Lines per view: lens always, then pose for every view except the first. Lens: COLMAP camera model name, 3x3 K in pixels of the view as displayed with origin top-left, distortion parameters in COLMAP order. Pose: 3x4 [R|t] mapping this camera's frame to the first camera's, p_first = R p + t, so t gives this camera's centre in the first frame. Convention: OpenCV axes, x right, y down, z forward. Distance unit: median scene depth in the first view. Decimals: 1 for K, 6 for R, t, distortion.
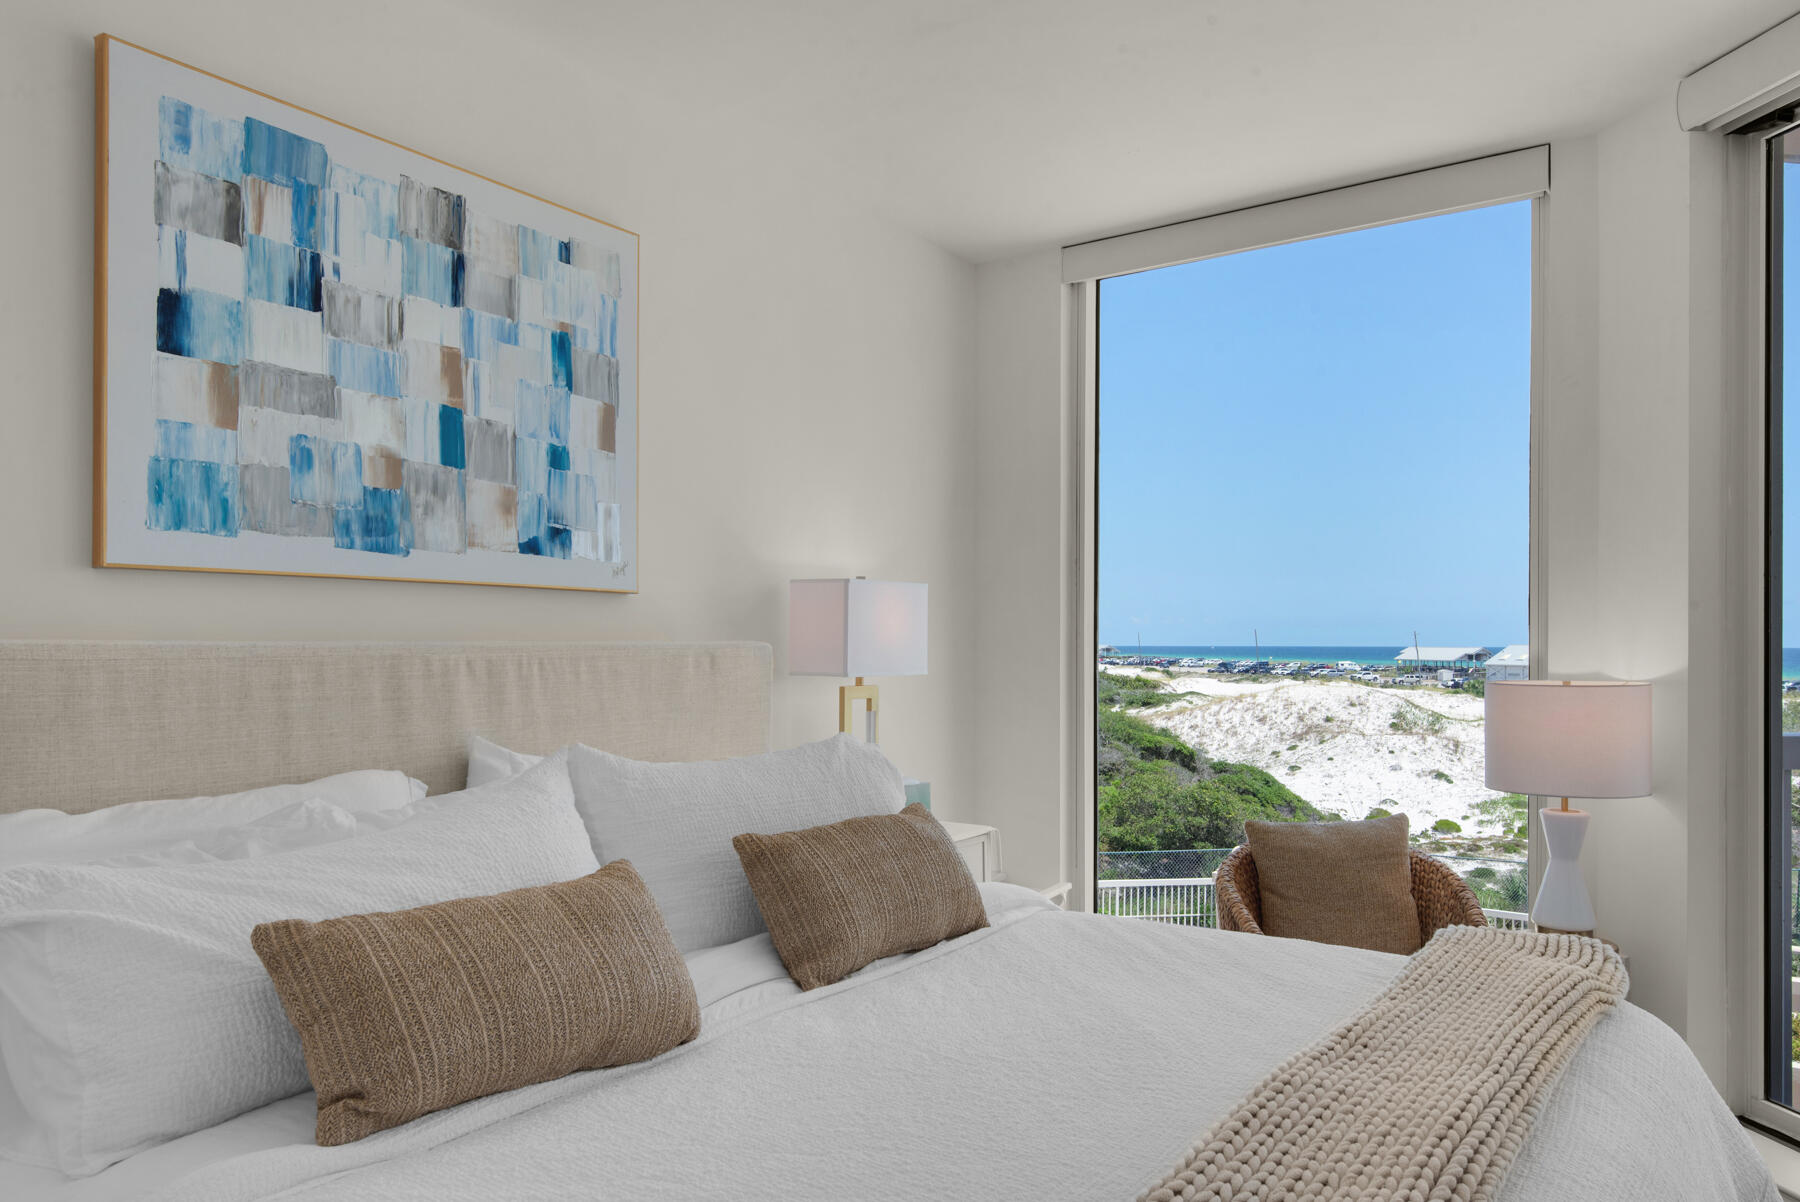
lens RADIAL K [[1234.1, 0, 903.9], [0, 1234.1, 635.2], [0, 0, 1]] dist [0.008094, -0.008076]
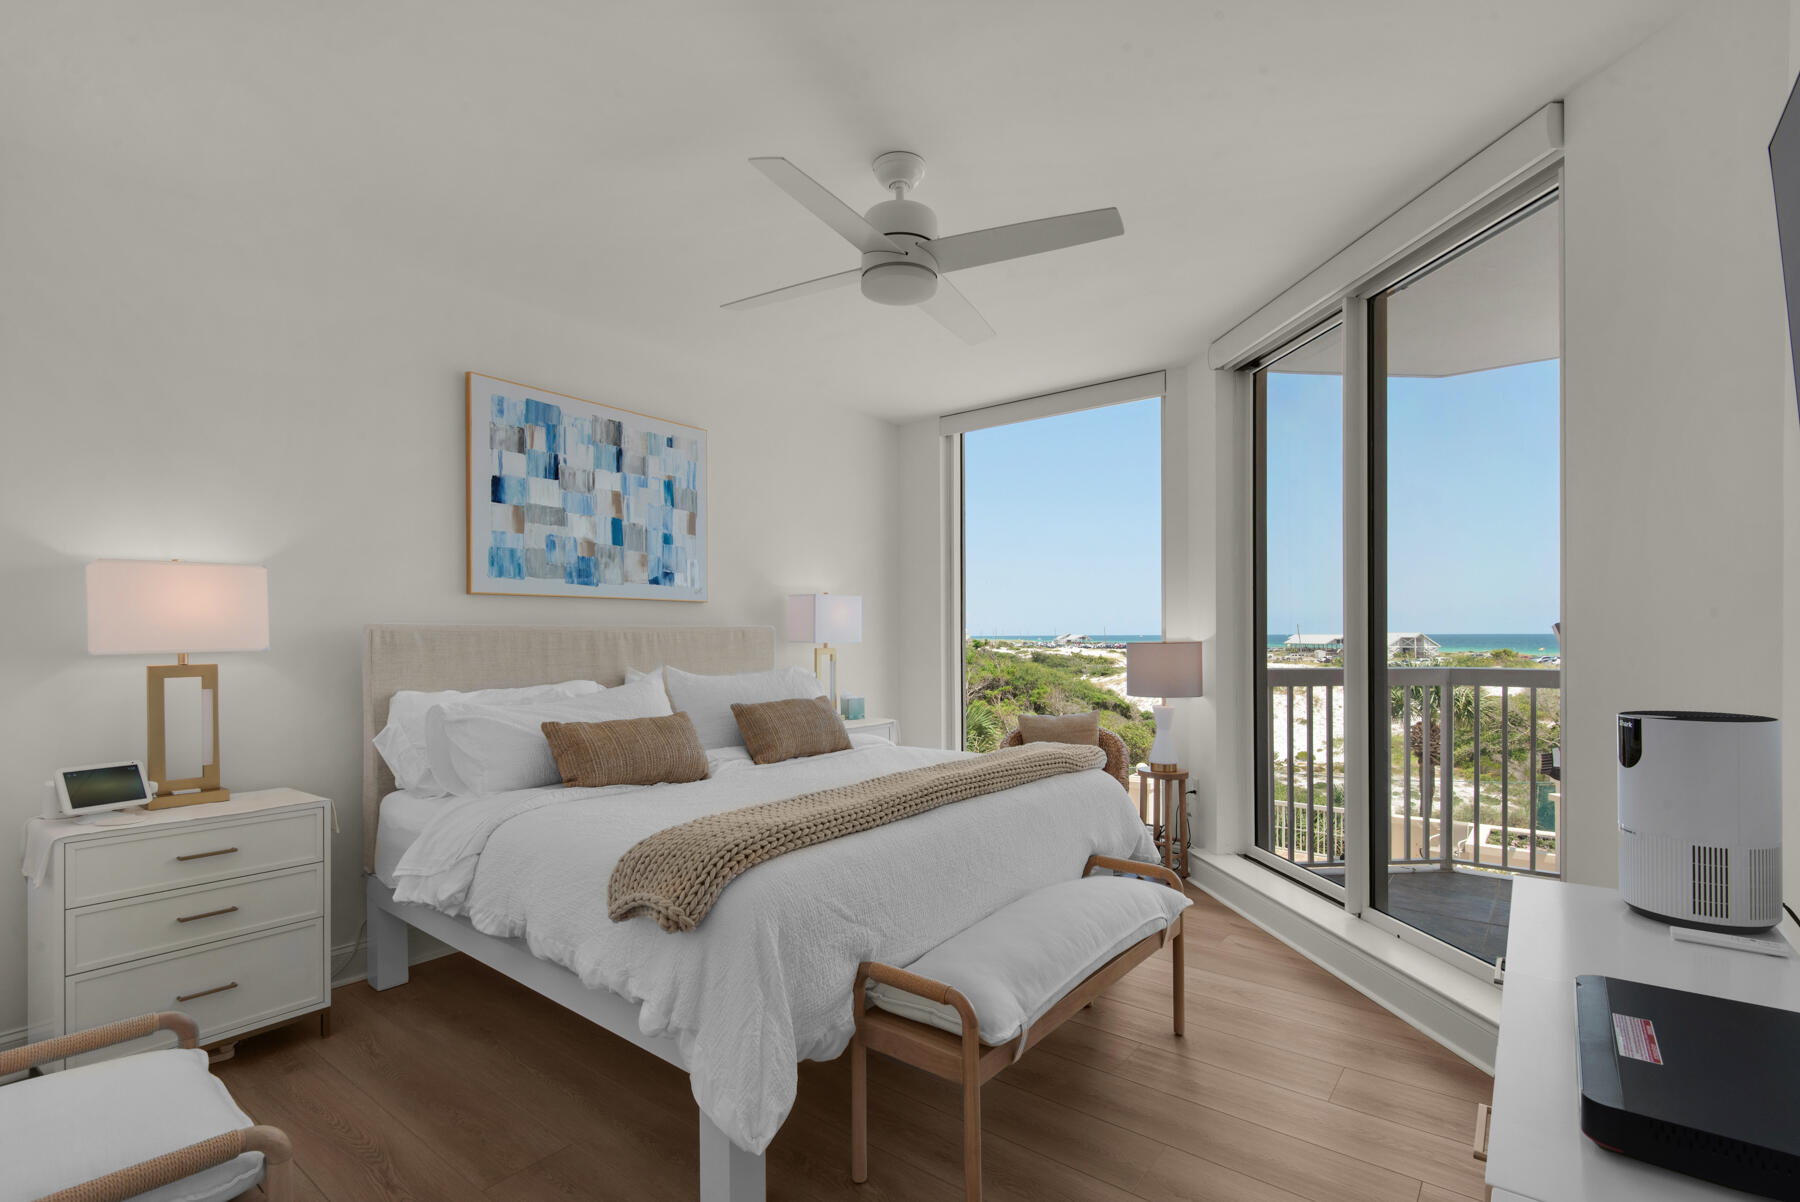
lens RADIAL K [[839.0, 0, 897.9], [0, 839.0, 629.7], [0, 0, 1]] dist [0.022725, -0.005764]
pose [[0.998646, -0.007803, -0.051432, 0.226815], [0.007837, 0.999969, 0.000468, 0.017985], [0.051427, -0.000870, 0.998676, -0.509854]]
